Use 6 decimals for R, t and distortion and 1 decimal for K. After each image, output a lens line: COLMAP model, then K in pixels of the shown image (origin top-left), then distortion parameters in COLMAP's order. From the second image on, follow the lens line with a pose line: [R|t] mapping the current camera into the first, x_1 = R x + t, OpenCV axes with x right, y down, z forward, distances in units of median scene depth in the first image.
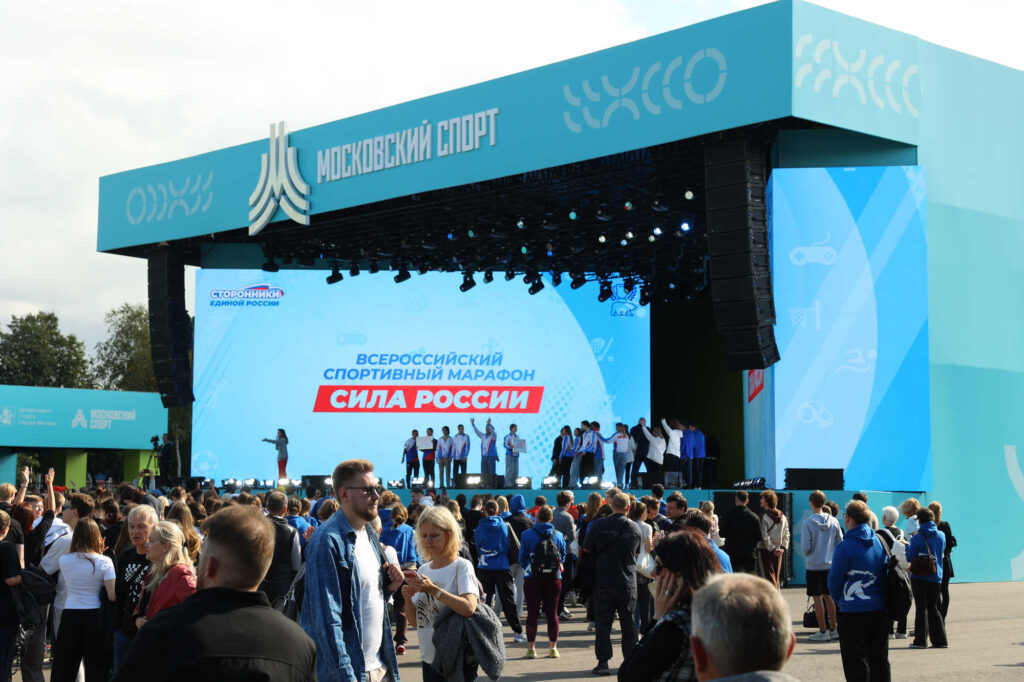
lens RADIAL K [[1707.0, 0, 512.0], [0, 1707.0, 341.0], [0, 0, 1]] dist [0.213953, -0.025686]
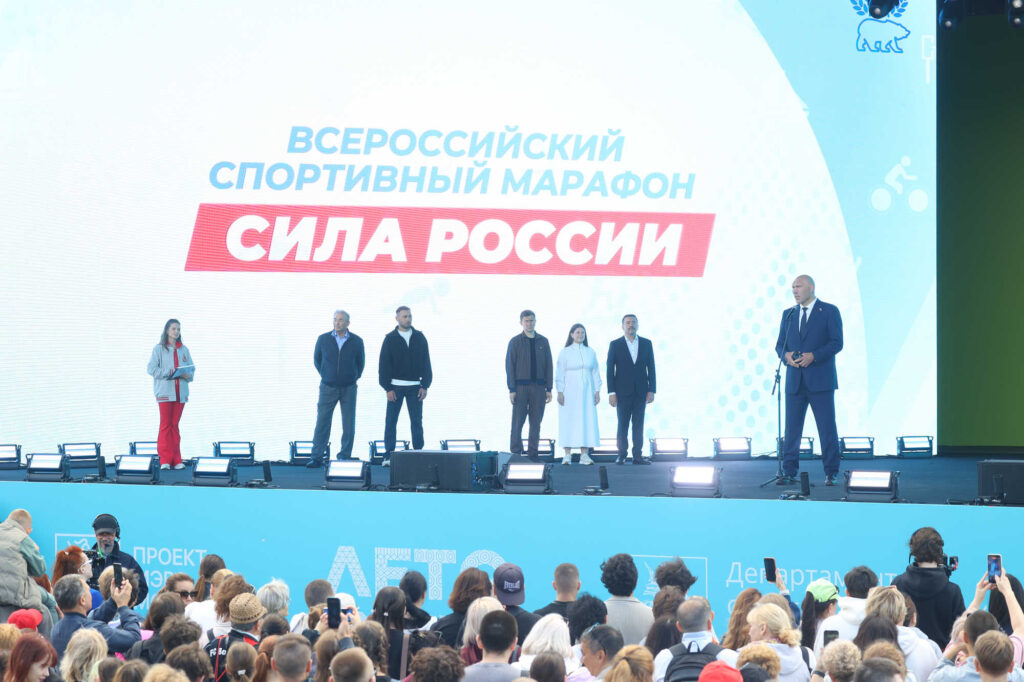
lens RADIAL K [[2924.8, 0, 512.0], [0, 2924.8, 341.0], [0, 0, 1]] dist [0.009260, -0.313963]
pose [[0.941248, -0.002075, 0.337710, -0.273456], [-0.026564, 0.996428, 0.080158, 0.001439], [-0.336670, -0.084419, 0.937831, 0.336794]]
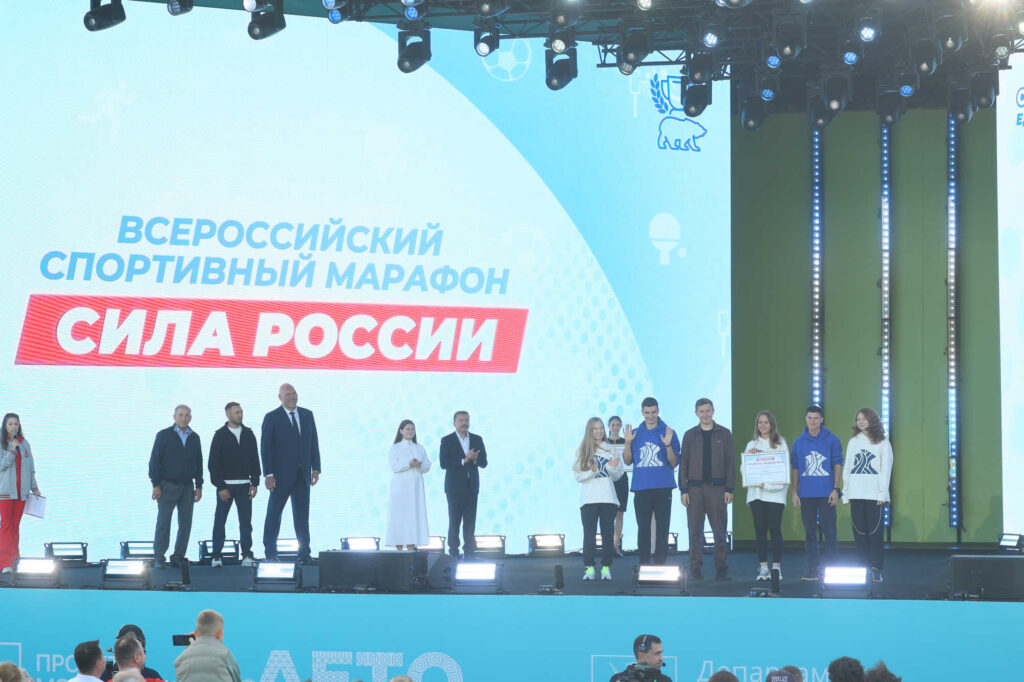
lens RADIAL K [[2924.8, 0, 512.0], [0, 2924.8, 341.0], [0, 0, 1]] dist [0.009260, -0.313963]
pose [[0.857399, 0.014103, 0.514458, -0.355790], [-0.041226, 0.998294, 0.041341, 0.004917], [-0.512998, -0.056655, 0.856518, 0.385783]]
